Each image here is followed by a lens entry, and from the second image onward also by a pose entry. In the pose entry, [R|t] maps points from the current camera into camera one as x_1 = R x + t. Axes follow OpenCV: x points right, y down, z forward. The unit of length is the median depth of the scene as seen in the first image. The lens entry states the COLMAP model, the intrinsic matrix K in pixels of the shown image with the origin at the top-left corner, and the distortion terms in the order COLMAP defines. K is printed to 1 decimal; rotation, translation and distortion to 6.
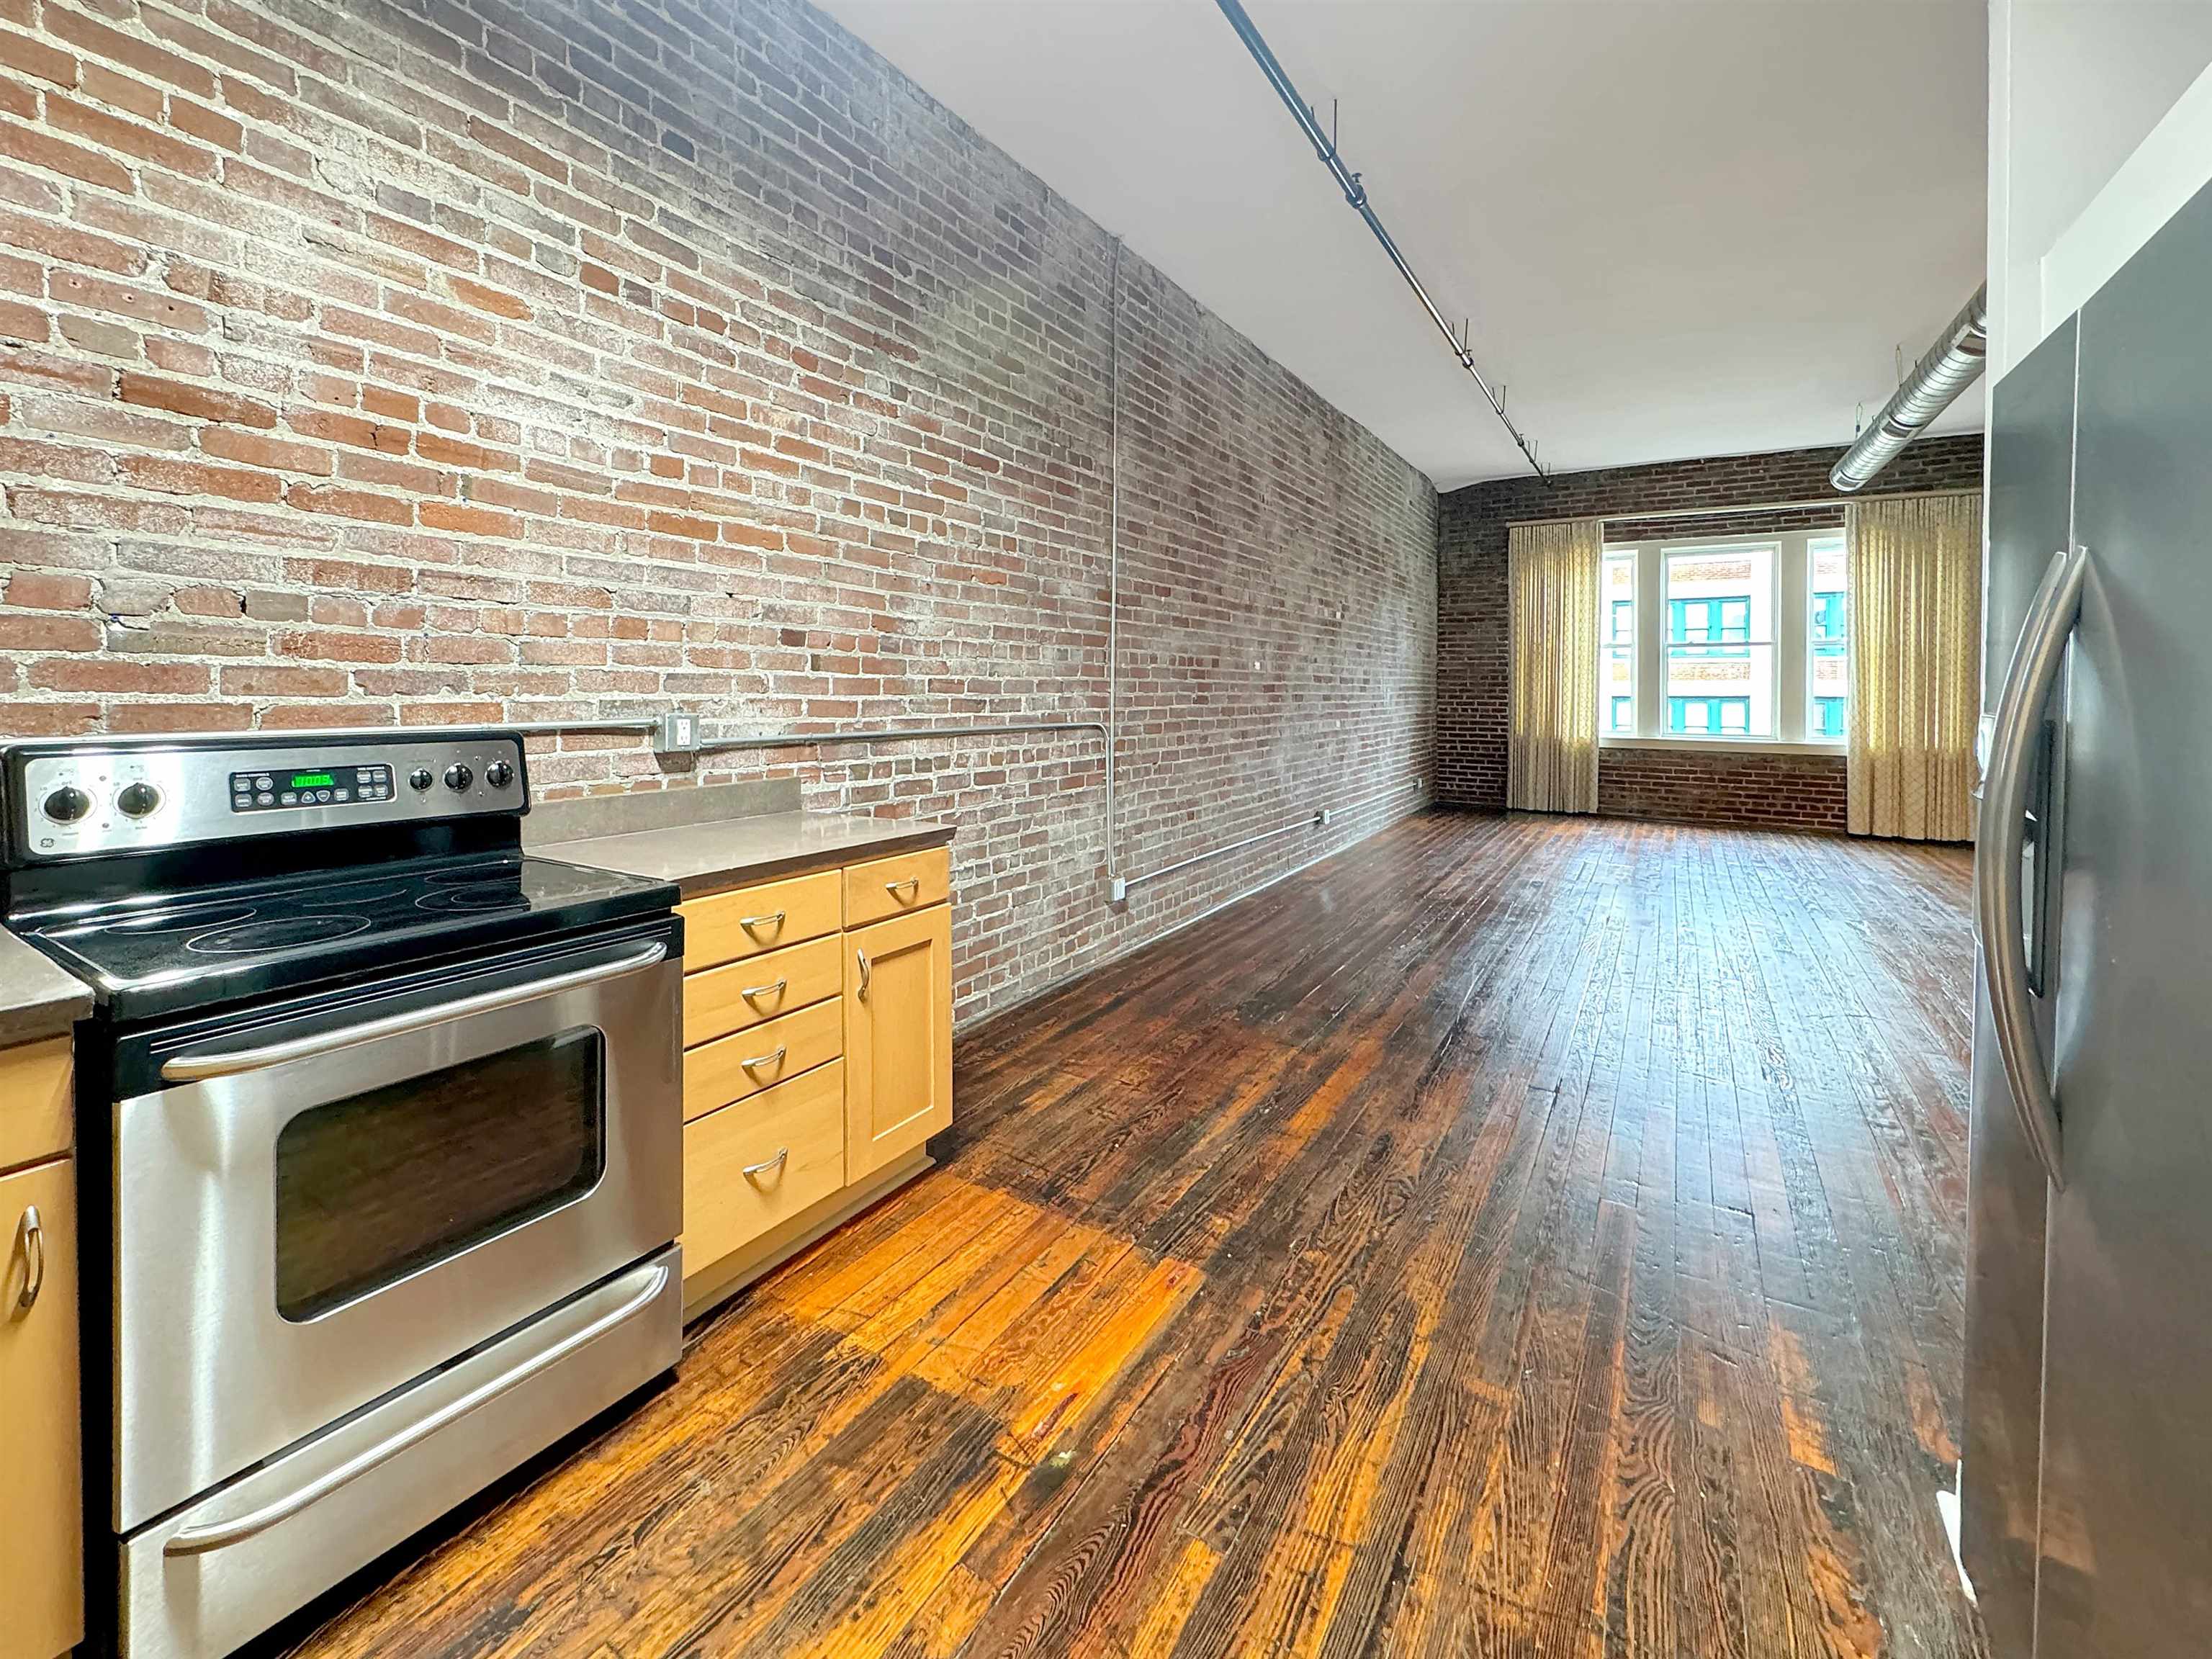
lens RADIAL K [[914.1, 0, 1081.5], [0, 914.1, 688.5], [0, 0, 1]] dist [-0.007808, 0.000305]
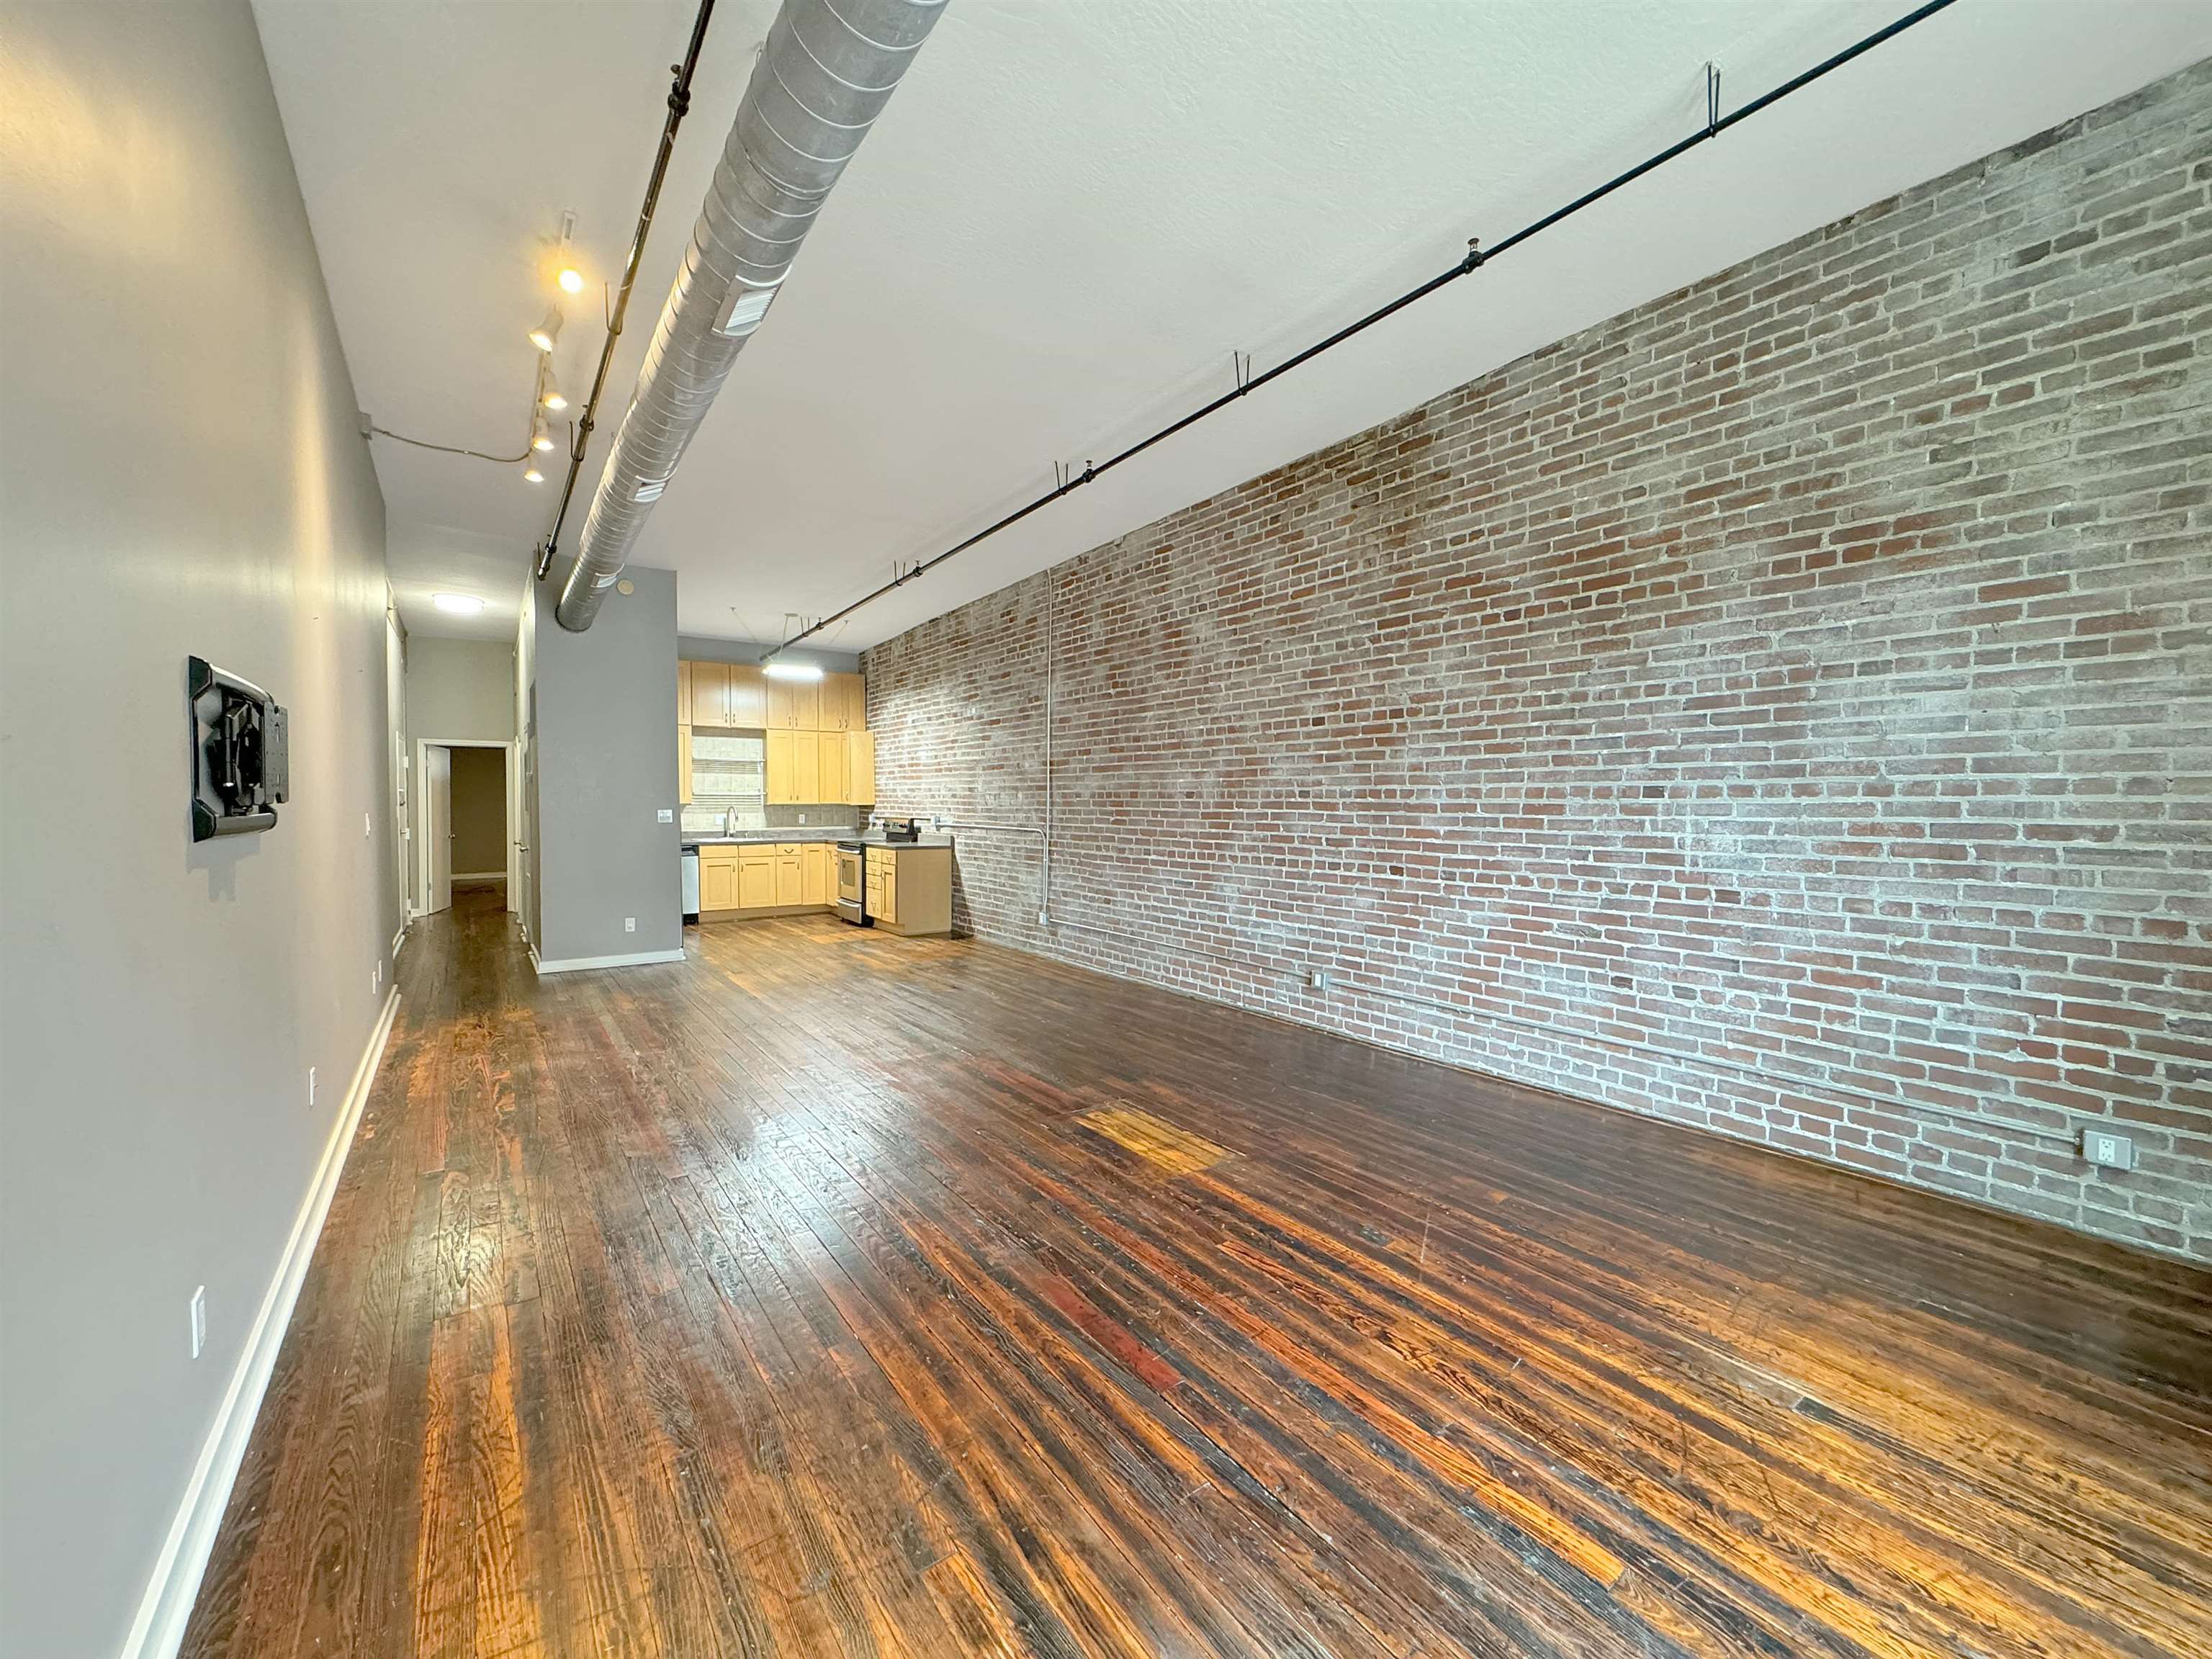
lens RADIAL K [[914.1, 0, 1137.6], [0, 914.1, 824.0], [0, 0, 1]] dist [-0.007808, 0.000305]
pose [[-0.354171, 0.017570, -0.935016, 3.150485], [-0.006319, 0.999756, 0.021180, -0.031763], [0.935159, 0.013410, -0.353974, 3.360450]]
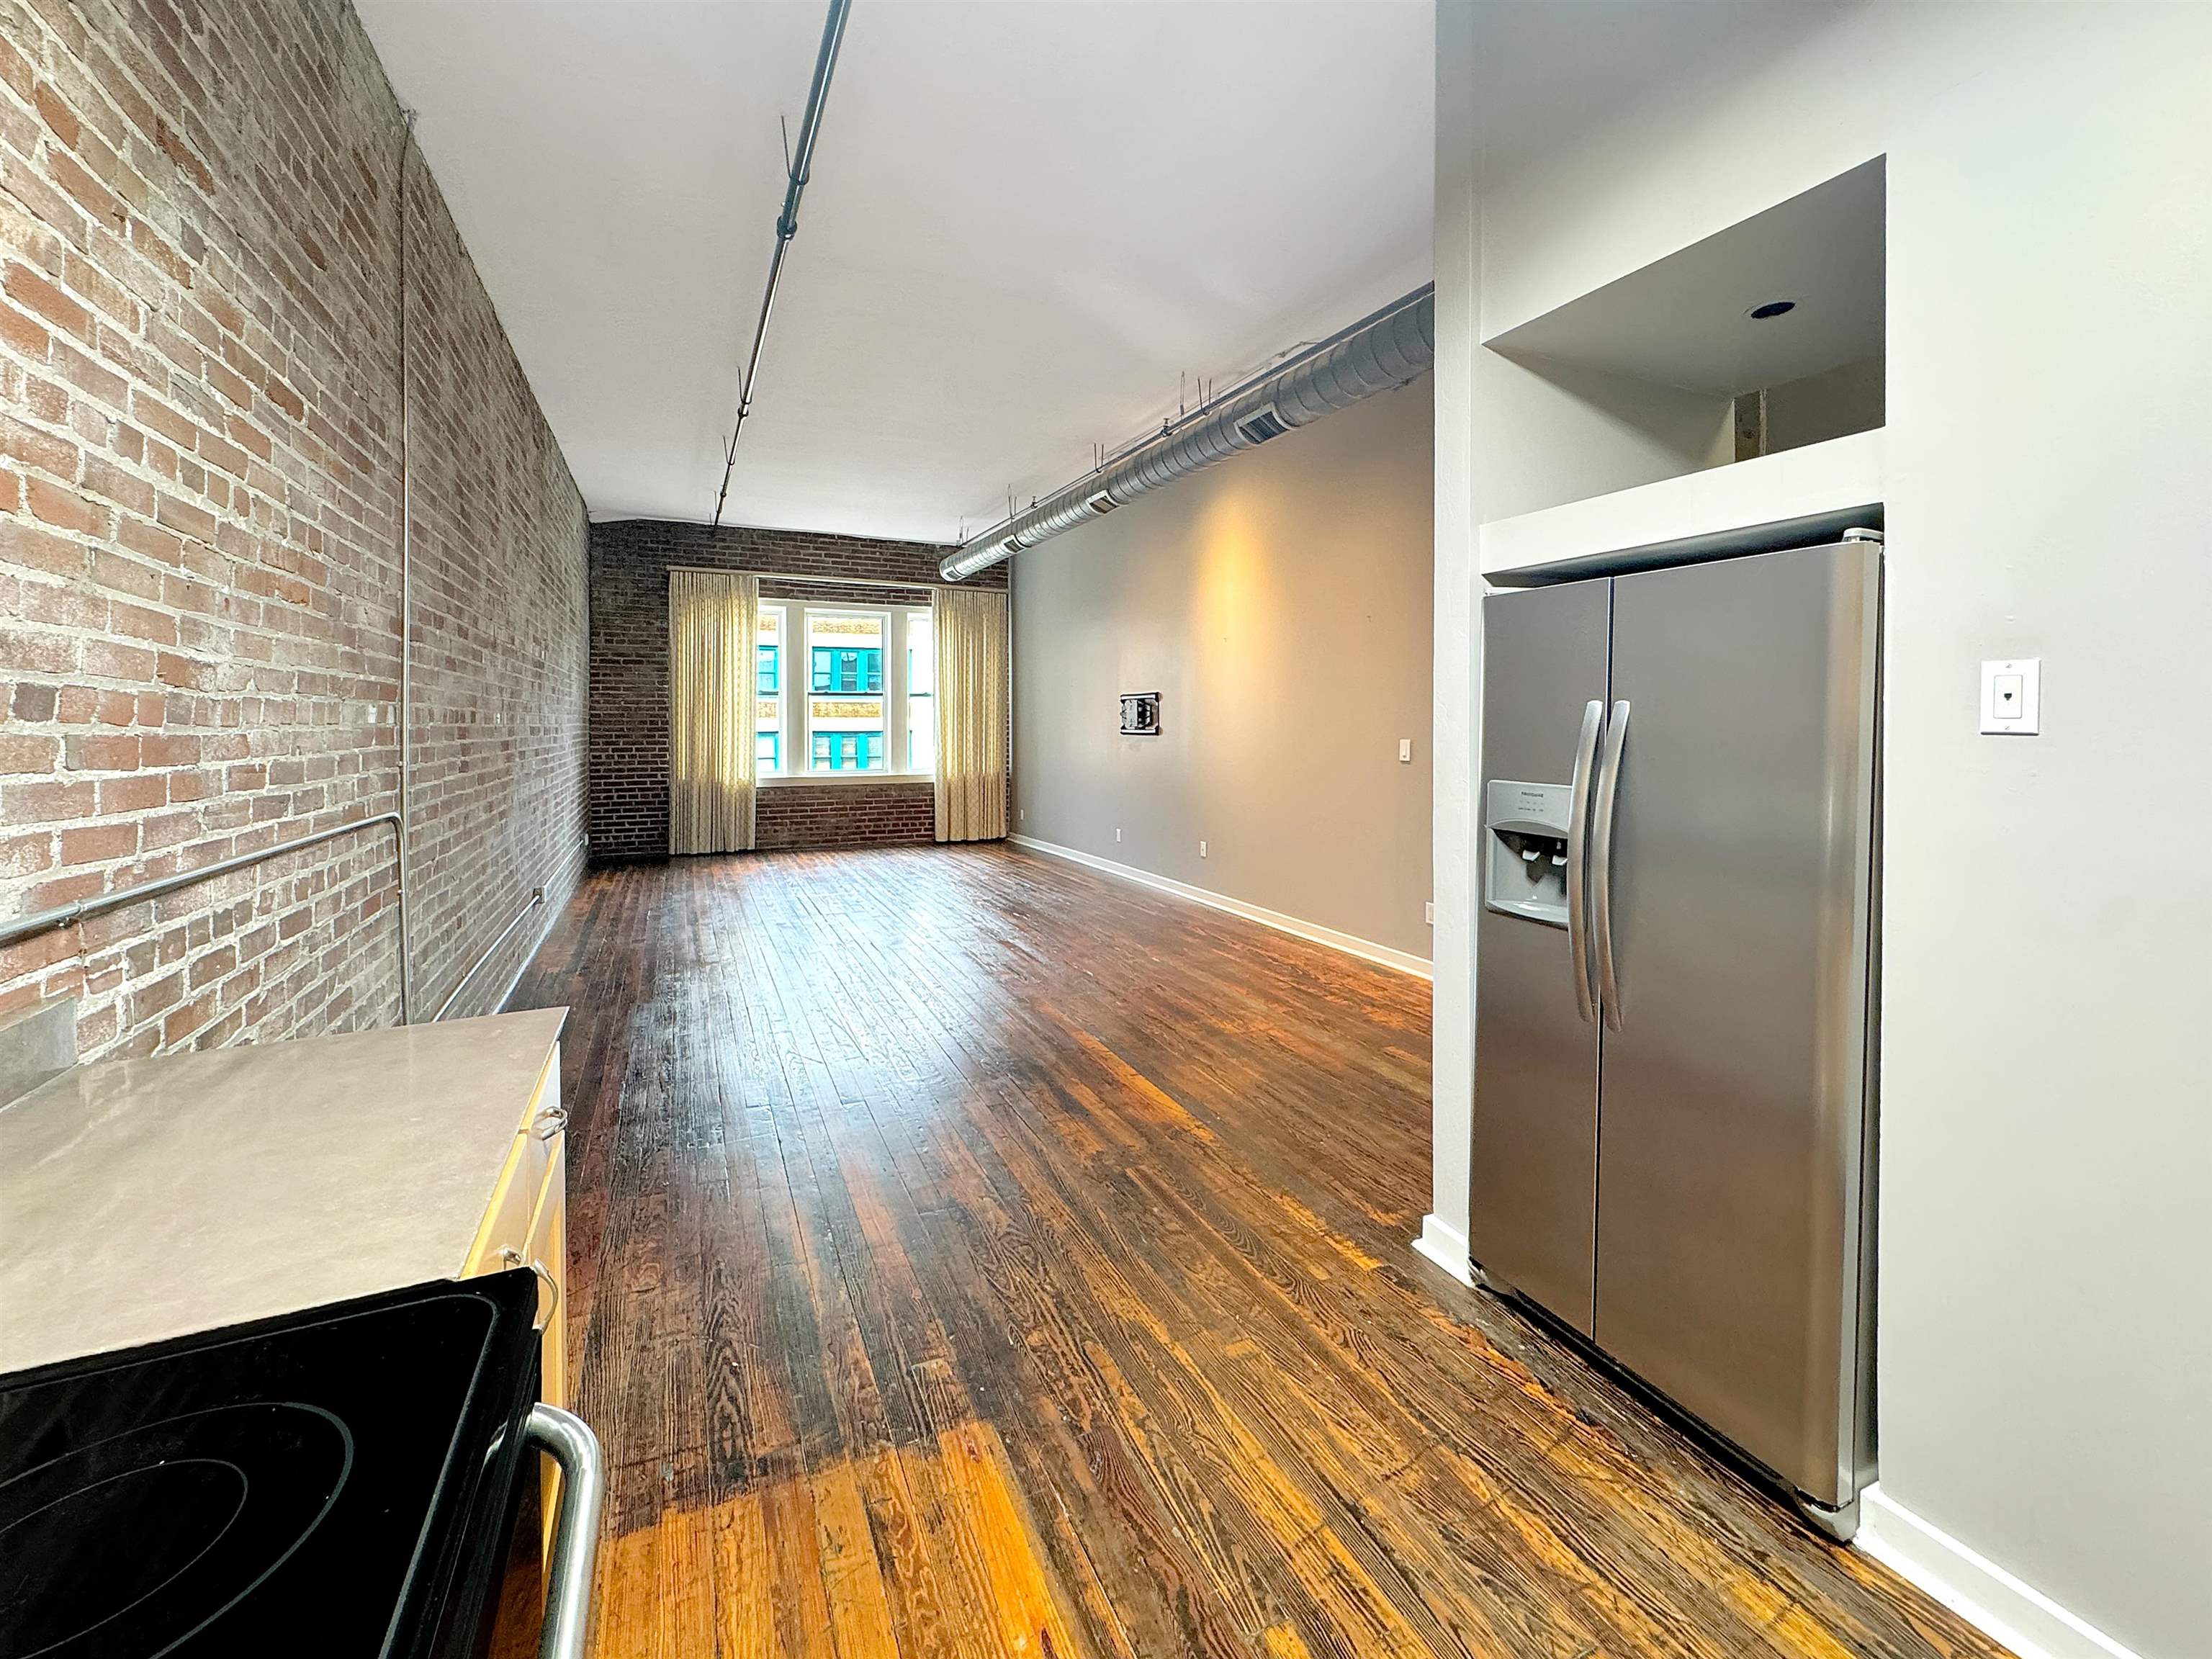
lens RADIAL K [[914.1, 0, 1093.8], [0, 914.1, 725.3], [0, 0, 1]] dist [-0.007808, 0.000305]
pose [[0.552382, -0.009946, 0.833532, -0.457852], [0.009532, 0.999939, 0.005615, -0.046882], [-0.833537, 0.004843, 0.552443, 0.334526]]
